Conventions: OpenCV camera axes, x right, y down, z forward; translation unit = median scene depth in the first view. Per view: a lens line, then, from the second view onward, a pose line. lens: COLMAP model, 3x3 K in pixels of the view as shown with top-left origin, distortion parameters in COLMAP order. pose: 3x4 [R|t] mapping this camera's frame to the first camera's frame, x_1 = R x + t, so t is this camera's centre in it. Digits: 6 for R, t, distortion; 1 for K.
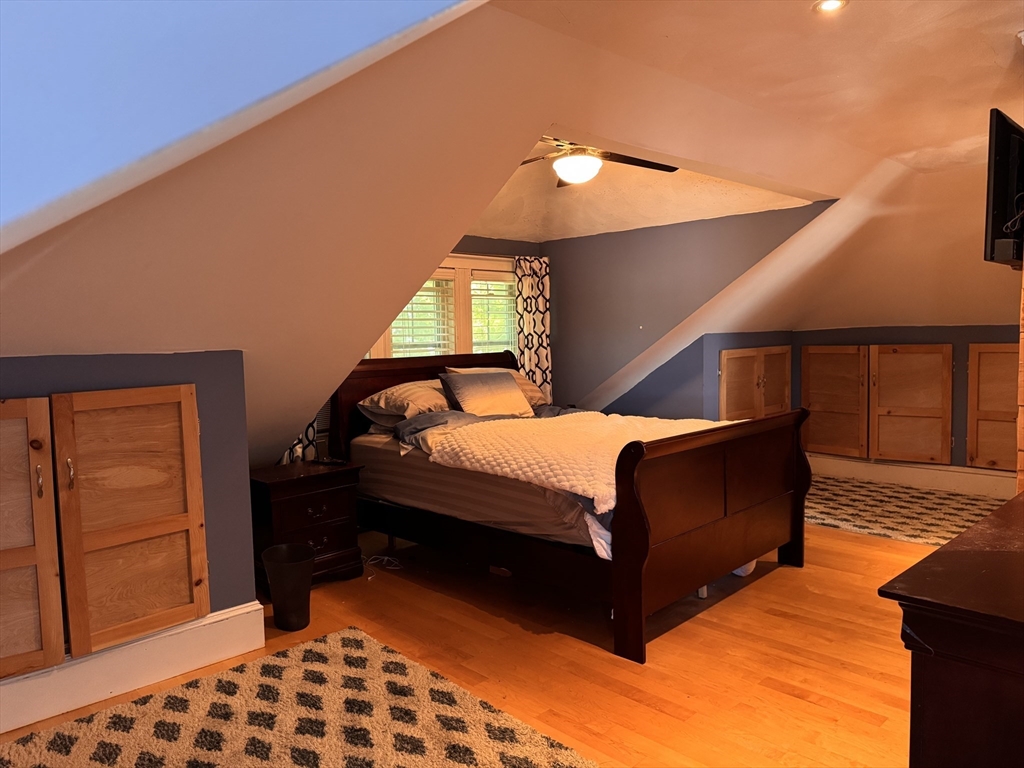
lens RADIAL K [[727.7, 0, 512.0], [0, 727.7, 384.0], [0, 0, 1]] dist [0.119493, -0.186009]
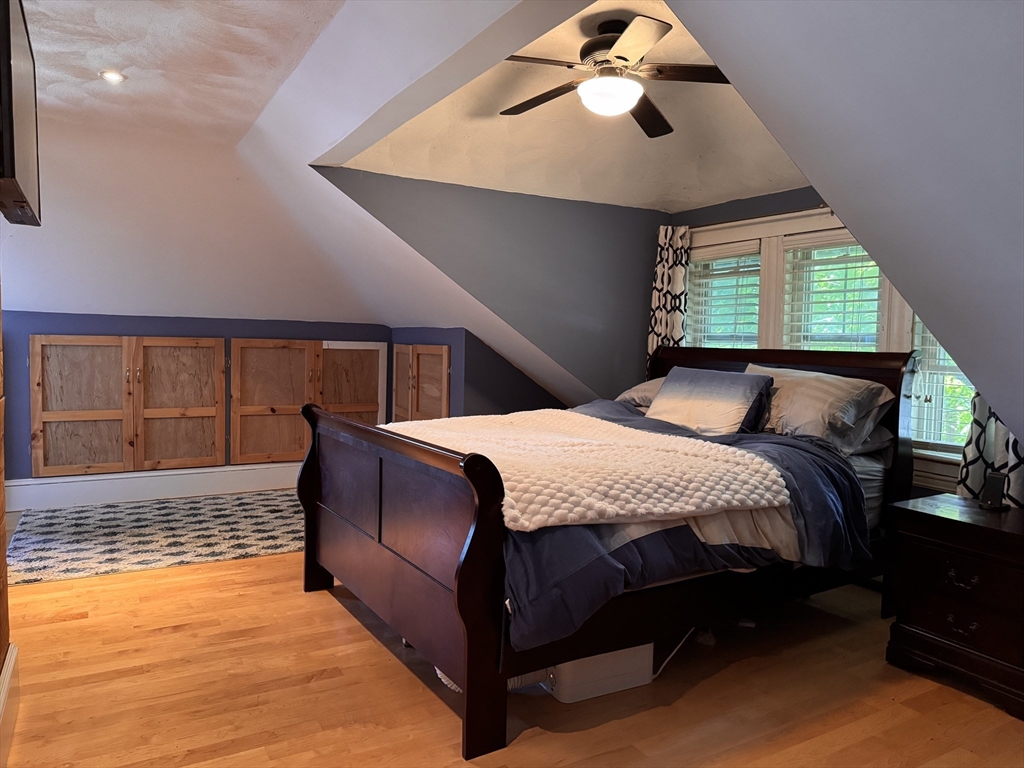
lens RADIAL K [[727.7, 0, 512.0], [0, 727.7, 384.0], [0, 0, 1]] dist [0.119493, -0.186009]
pose [[-0.239185, 0.080812, -0.967605, 0.776215], [-0.076183, 0.991897, 0.101672, -0.065491], [0.967981, 0.098033, -0.231090, 0.995110]]
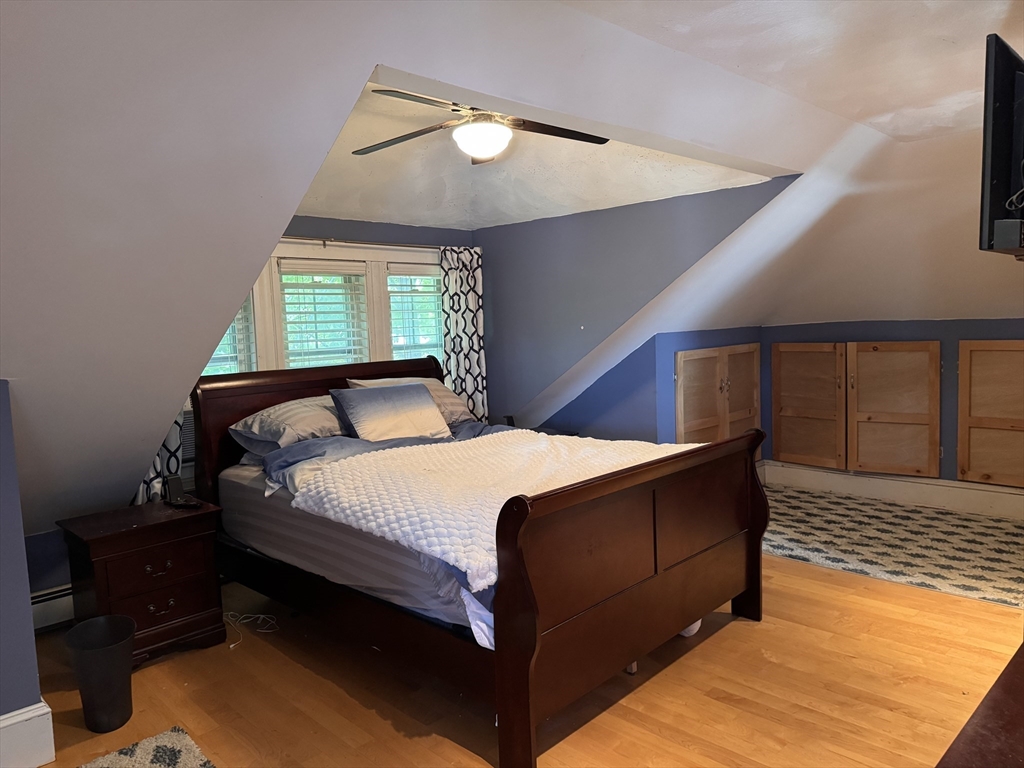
lens RADIAL K [[727.7, 0, 512.0], [0, 727.7, 384.0], [0, 0, 1]] dist [0.119493, -0.186009]
pose [[0.999850, -0.015093, 0.008540, 0.098790], [0.014949, 0.999748, 0.016720, -0.030860], [-0.008790, -0.016590, 0.999824, 0.158689]]
